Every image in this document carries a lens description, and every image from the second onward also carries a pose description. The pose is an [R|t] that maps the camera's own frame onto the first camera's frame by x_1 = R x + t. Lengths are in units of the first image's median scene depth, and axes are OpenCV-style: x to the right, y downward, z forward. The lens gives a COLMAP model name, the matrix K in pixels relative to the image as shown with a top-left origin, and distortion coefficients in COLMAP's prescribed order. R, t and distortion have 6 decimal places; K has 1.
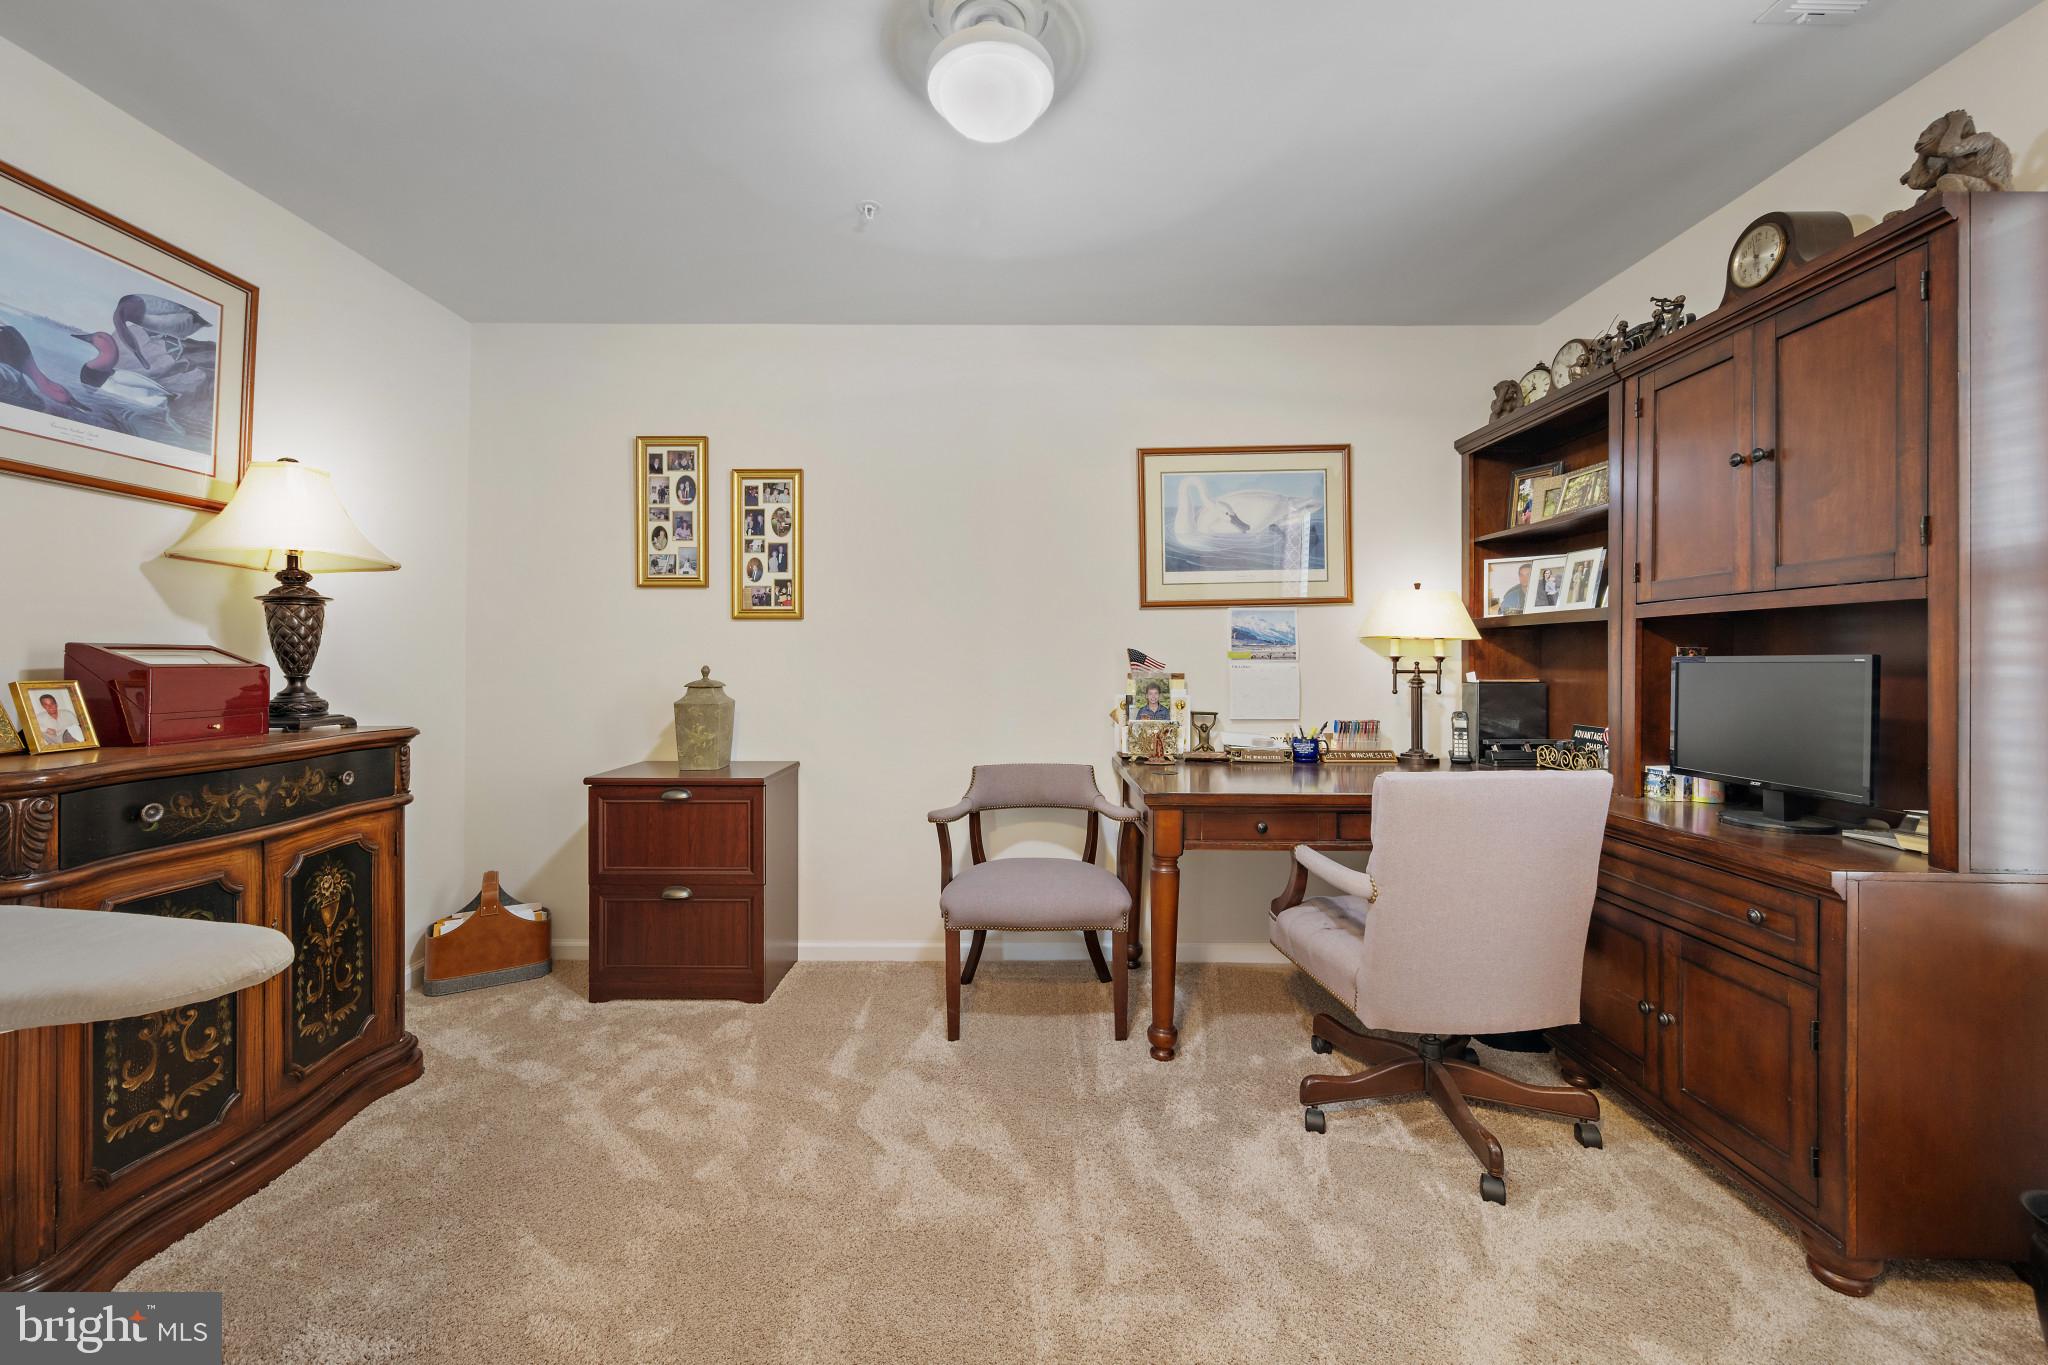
lens RADIAL K [[828.3, 0, 1024.5], [0, 828.3, 662.5], [0, 0, 1]] dist [-0.001102, -0.000177]
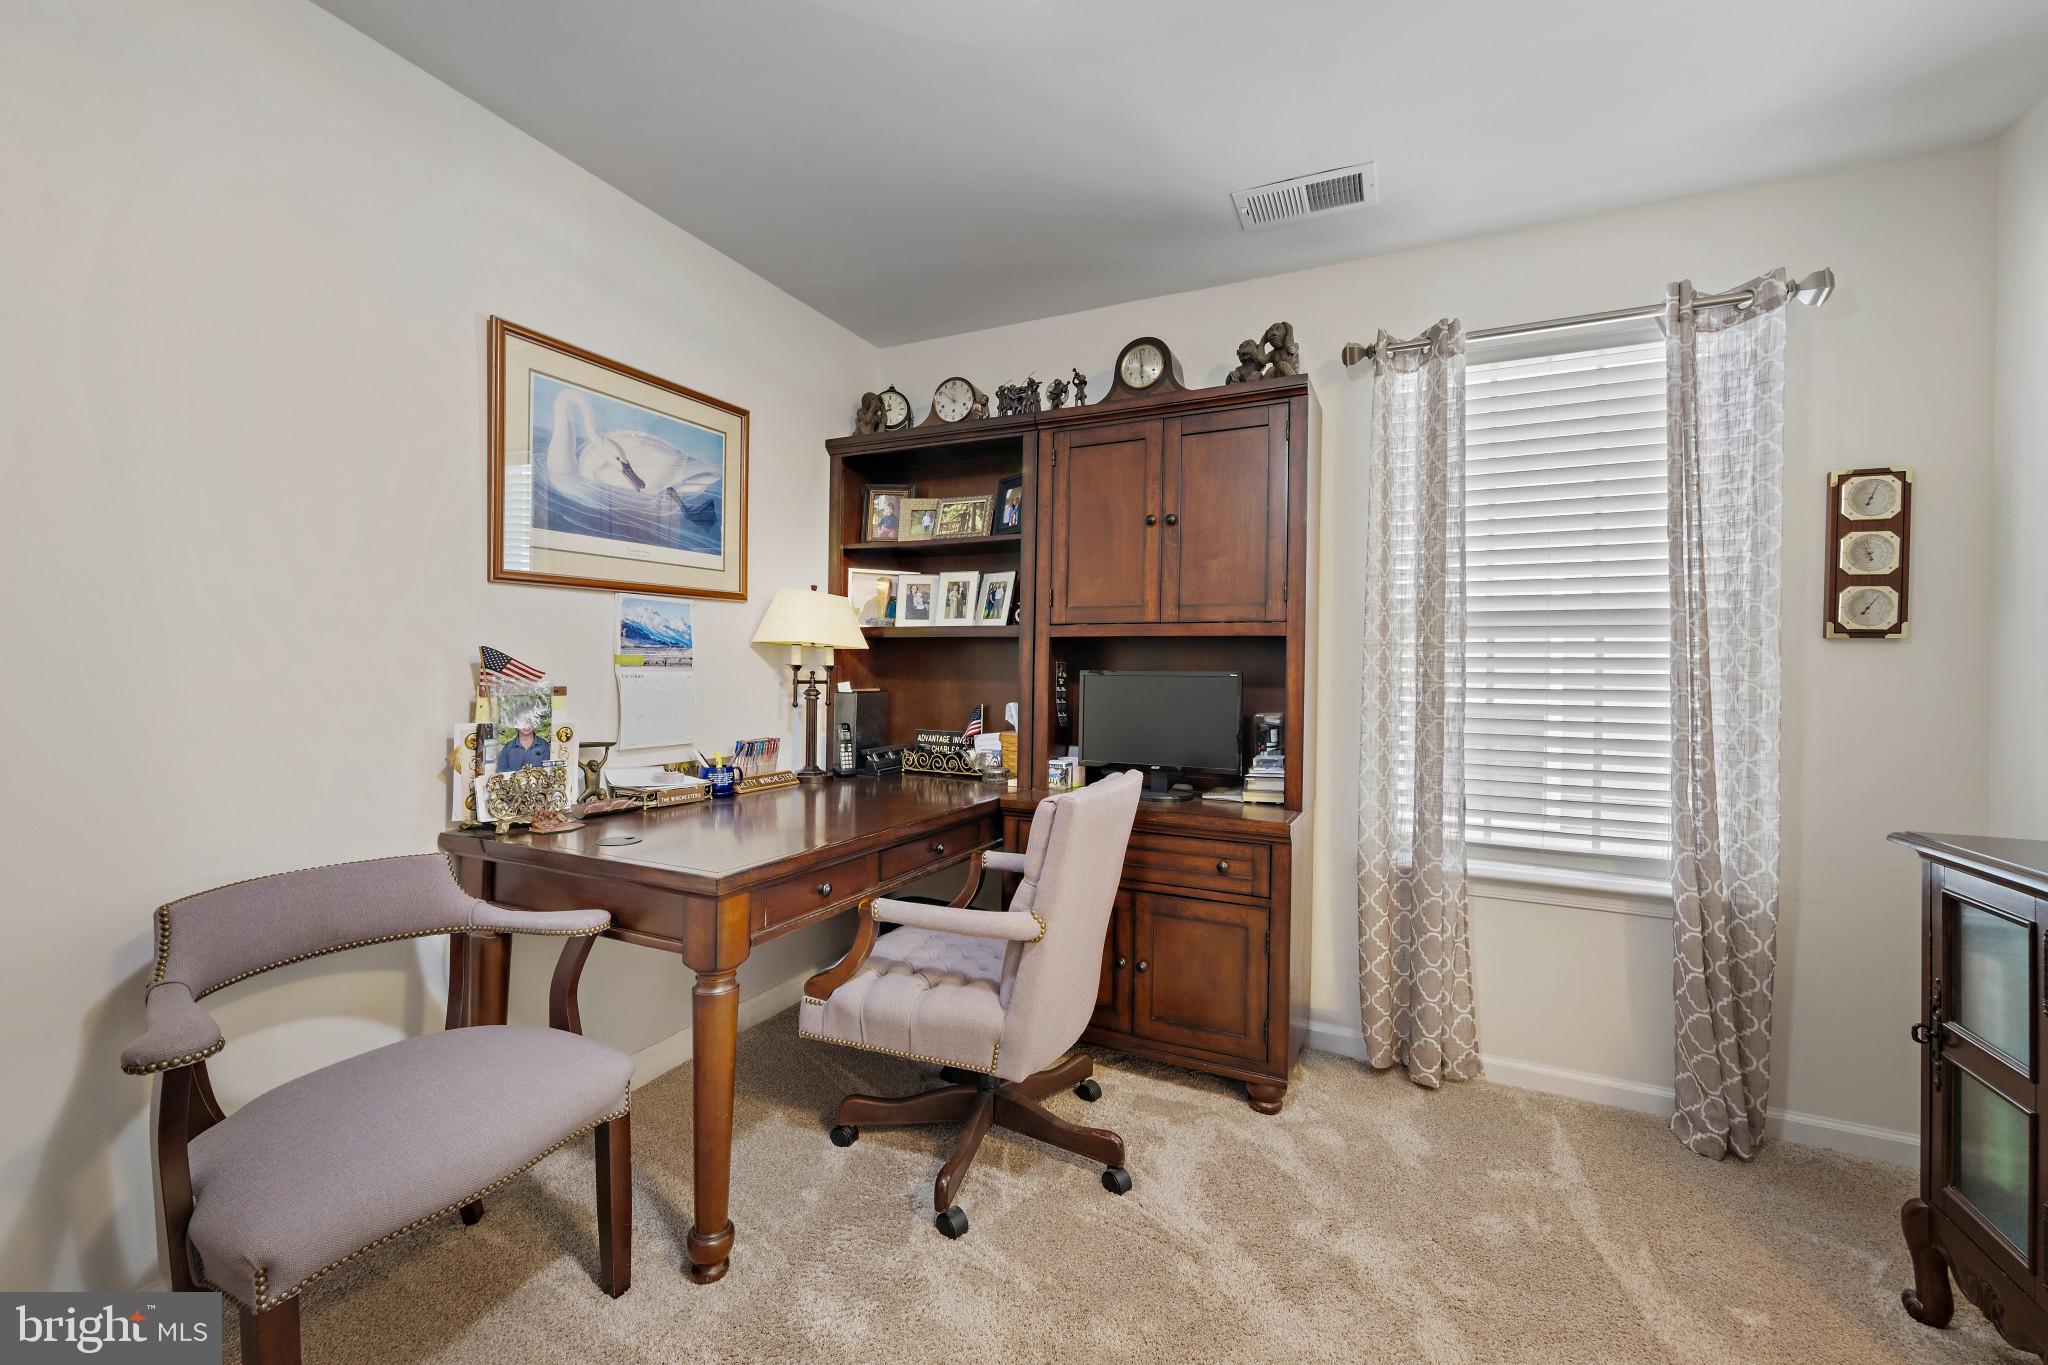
lens RADIAL K [[828.3, 0, 1021.4], [0, 828.3, 678.5], [0, 0, 1]] dist [-0.001102, -0.000177]
pose [[0.426027, -0.002910, 0.904706, -0.264109], [-0.011224, 0.999901, 0.008502, -0.003191], [-0.904641, -0.013776, 0.425952, 0.413888]]
